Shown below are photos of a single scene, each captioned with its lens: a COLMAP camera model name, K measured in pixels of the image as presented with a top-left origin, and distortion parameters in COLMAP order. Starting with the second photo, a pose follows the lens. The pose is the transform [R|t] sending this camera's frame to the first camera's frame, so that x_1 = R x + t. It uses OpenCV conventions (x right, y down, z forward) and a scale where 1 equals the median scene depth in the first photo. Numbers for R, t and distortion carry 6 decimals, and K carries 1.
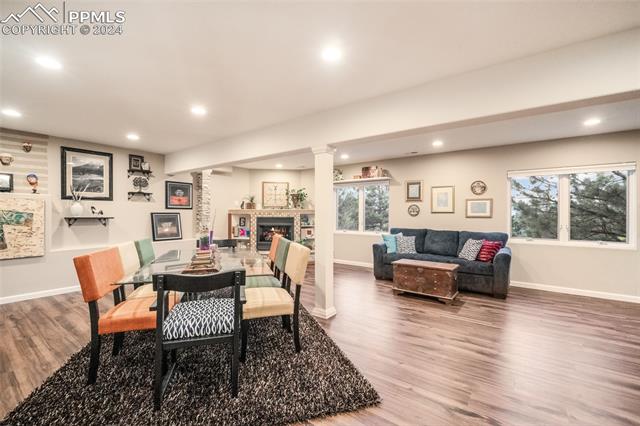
lens RADIAL K [[272.8, 0, 323.2], [0, 272.8, 213.6], [0, 0, 1]] dist [-0.002228, -0.000068]
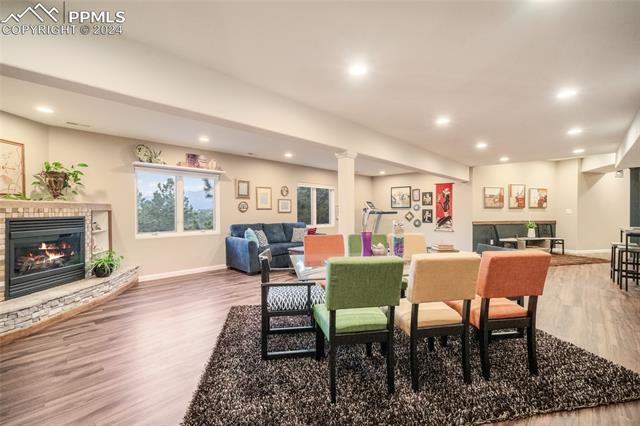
lens RADIAL K [[287.0, 0, 324.3], [0, 287.0, 212.7], [0, 0, 1]] dist [0.003528, 0.000193]
pose [[0.114339, -0.012030, 0.993369, -0.729342], [-0.004708, 0.999909, 0.012651, -0.005199], [-0.993431, -0.006123, 0.114272, 0.548235]]
